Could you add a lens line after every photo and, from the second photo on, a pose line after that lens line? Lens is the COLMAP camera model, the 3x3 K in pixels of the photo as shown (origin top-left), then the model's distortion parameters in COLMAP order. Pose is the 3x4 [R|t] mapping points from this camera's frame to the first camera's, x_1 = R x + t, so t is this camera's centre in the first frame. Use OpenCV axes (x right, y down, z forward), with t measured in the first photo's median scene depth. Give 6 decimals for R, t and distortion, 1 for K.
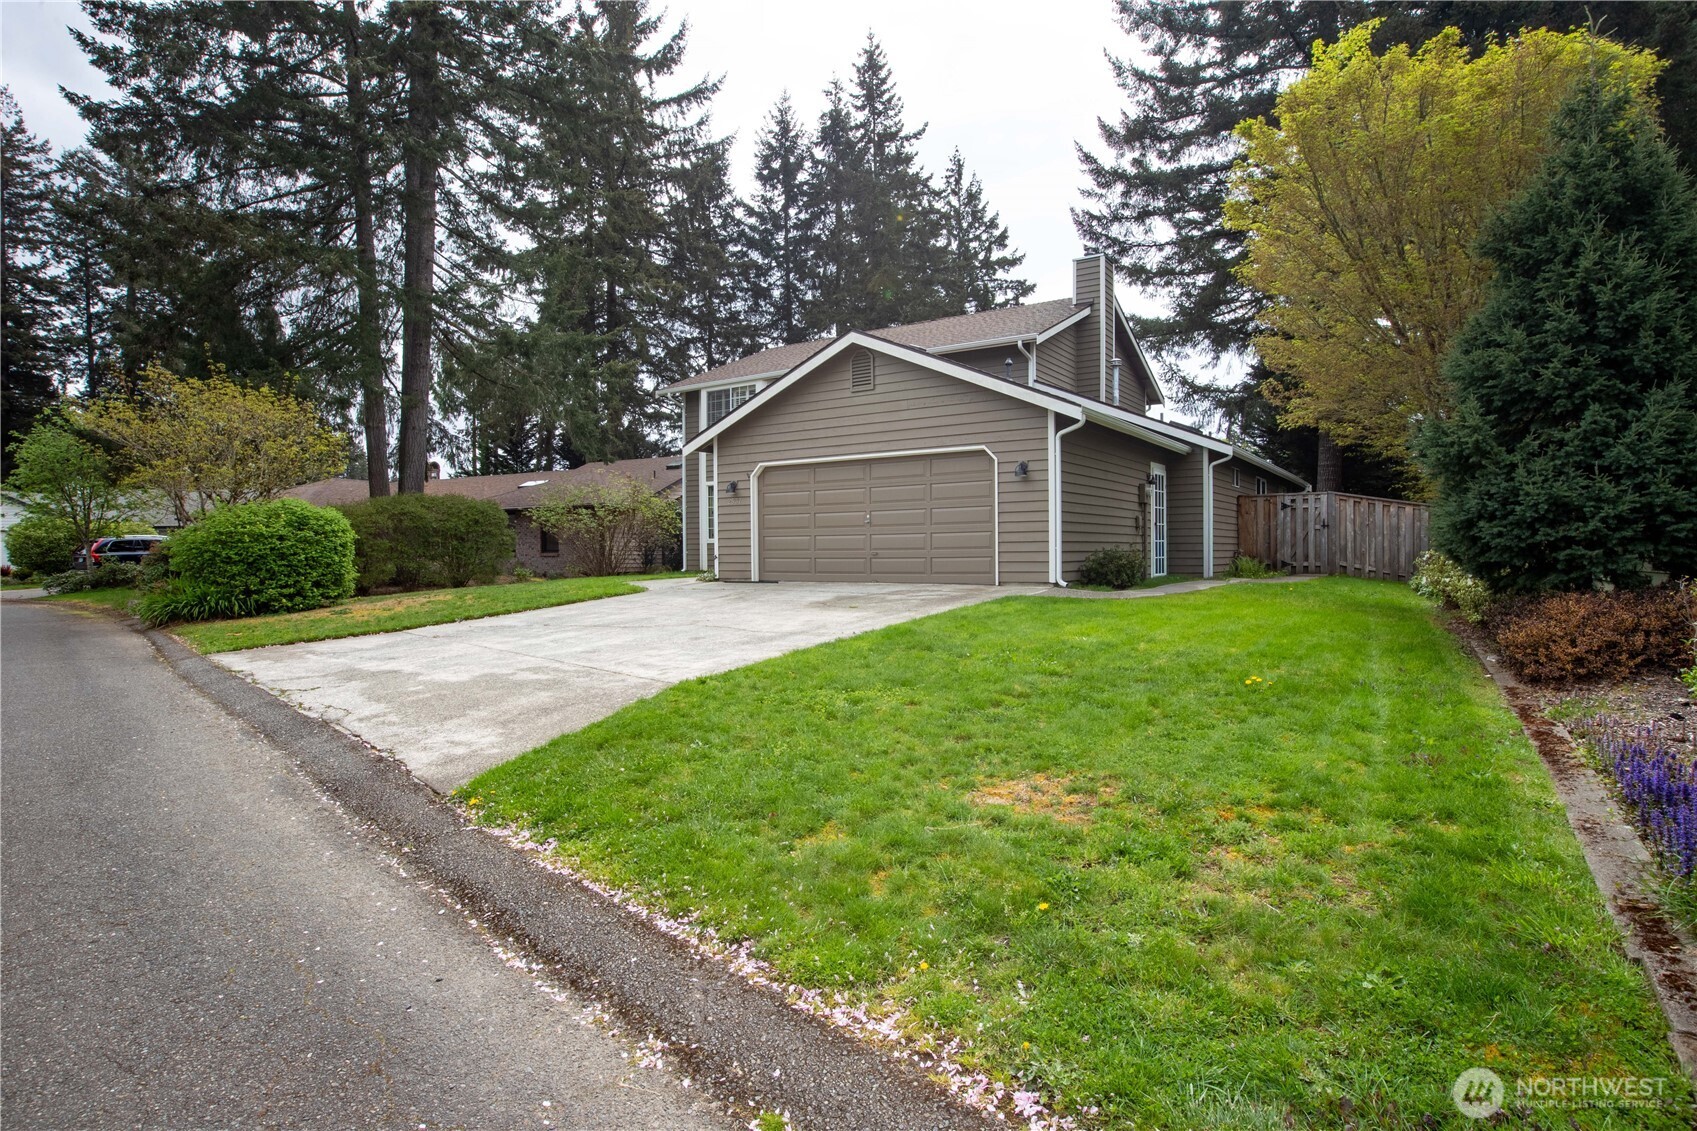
lens RADIAL K [[879.3, 0, 849.6], [0, 879.3, 568.2], [0, 0, 1]] dist [-0.014389, 0.000322]
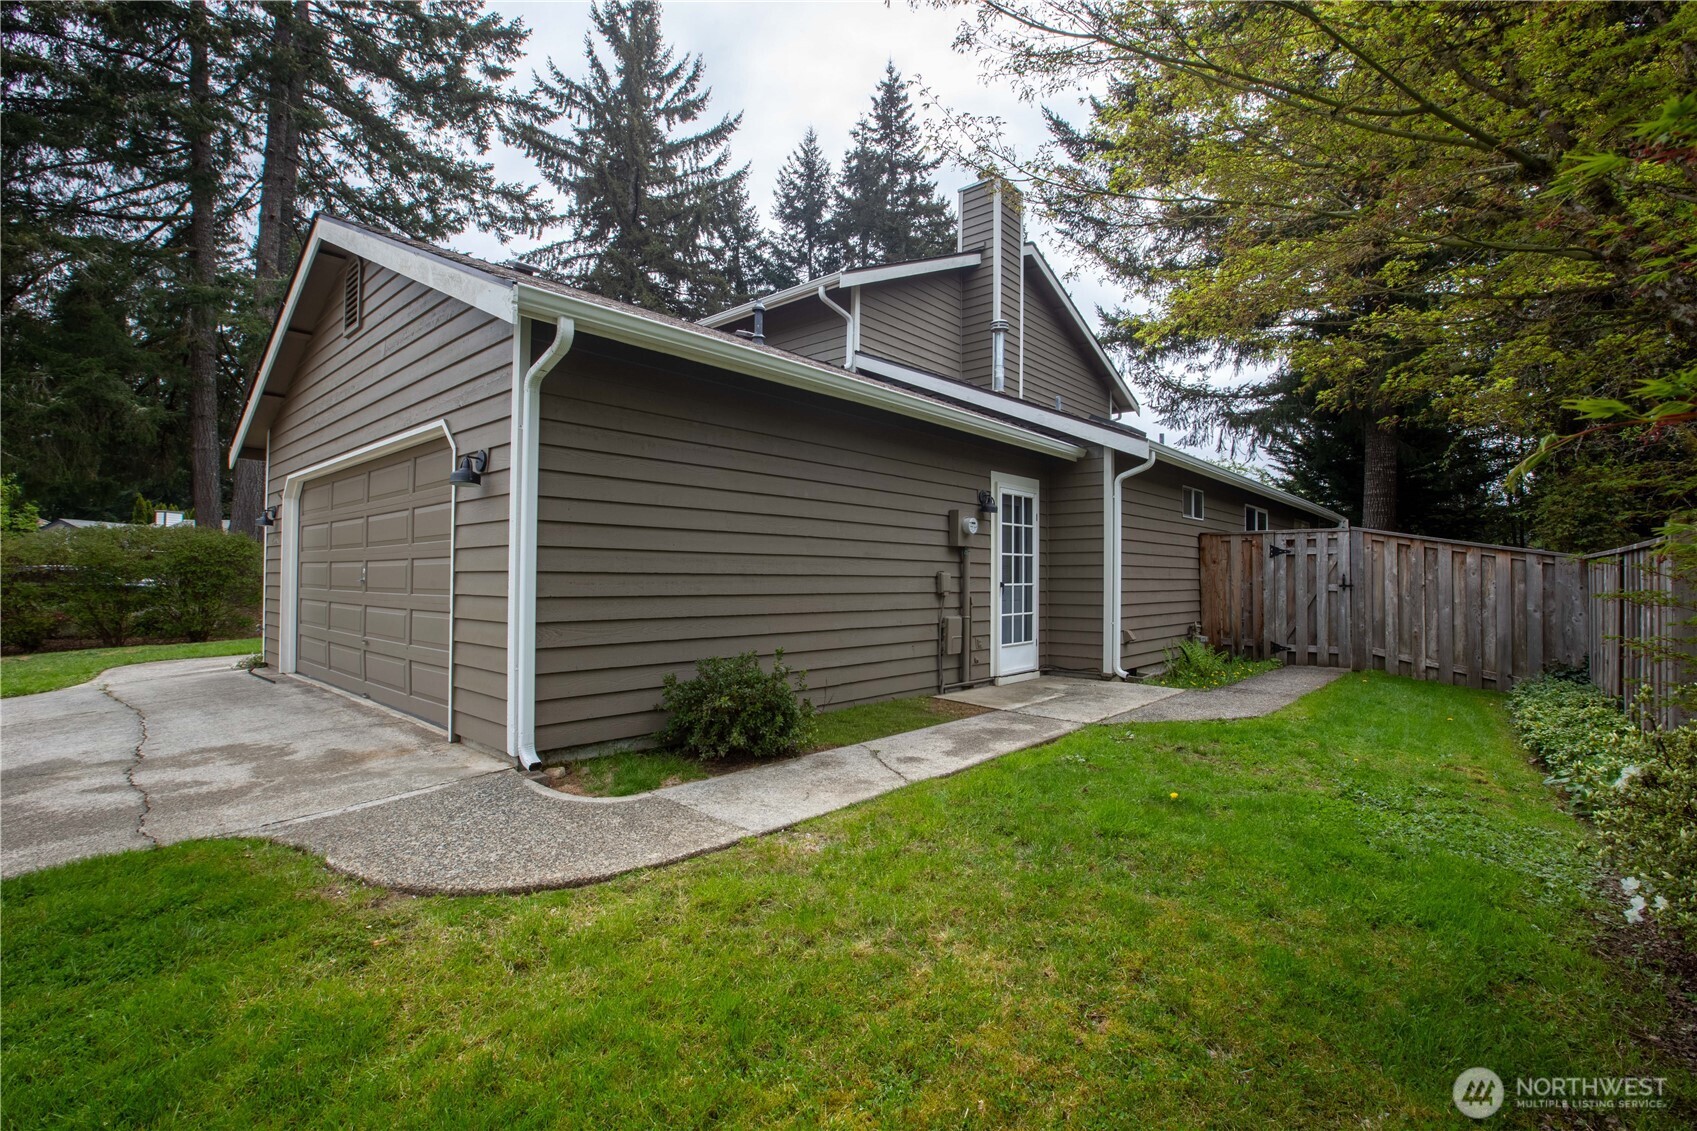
lens RADIAL K [[765.6, 0, 847.2], [0, 765.6, 565.3], [0, 0, 1]] dist [-0.021993, 0.000475]
pose [[0.990941, 0.012463, -0.133718, 0.174692], [-0.017287, 0.999238, -0.034981, -0.024156], [0.133180, 0.036976, 0.990402, 0.282116]]
